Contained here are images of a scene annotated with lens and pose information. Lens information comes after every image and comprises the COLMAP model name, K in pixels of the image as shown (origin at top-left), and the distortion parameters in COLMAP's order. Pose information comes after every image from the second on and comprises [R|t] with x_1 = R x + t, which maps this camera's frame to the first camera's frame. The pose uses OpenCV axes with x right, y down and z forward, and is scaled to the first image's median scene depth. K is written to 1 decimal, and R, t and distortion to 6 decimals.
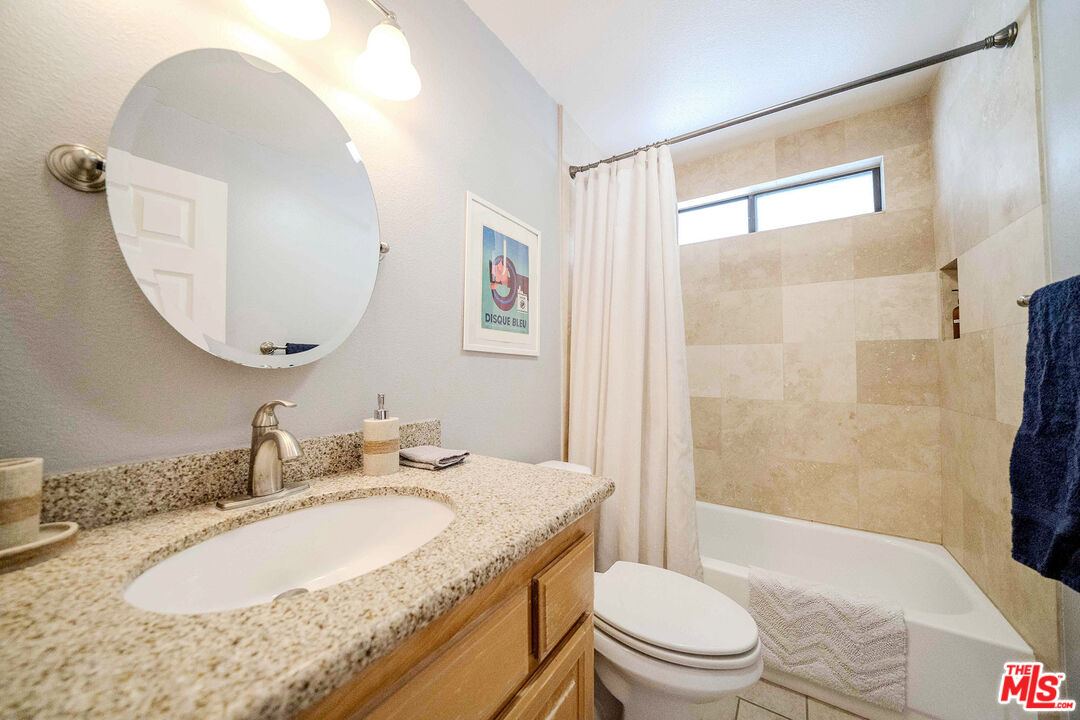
lens RADIAL K [[379.7, 0, 544.0], [0, 379.7, 357.1], [0, 0, 1]] dist [-0.026636, 0.002524]
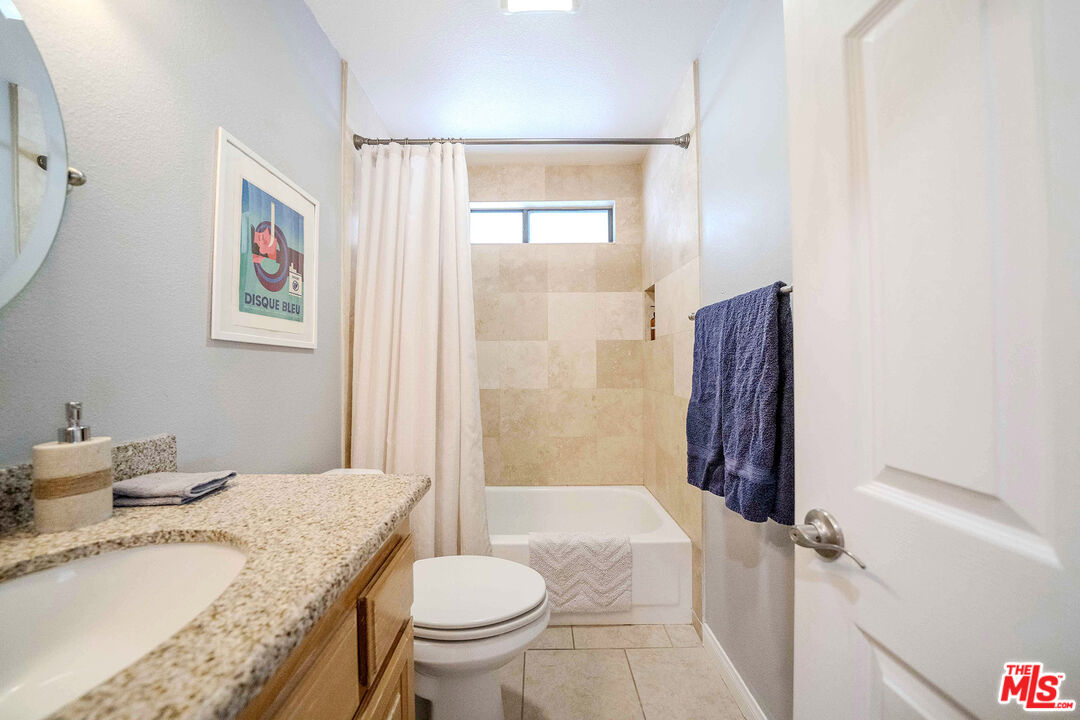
lens RADIAL K [[386.5, 0, 540.9], [0, 386.5, 356.9], [0, 0, 1]] dist [-0.025927, 0.002880]
pose [[0.821230, 0.000586, 0.570598, -0.103264], [-0.007183, 0.999931, 0.009311, 0.004752], [-0.570553, -0.011745, 0.821177, 0.014159]]
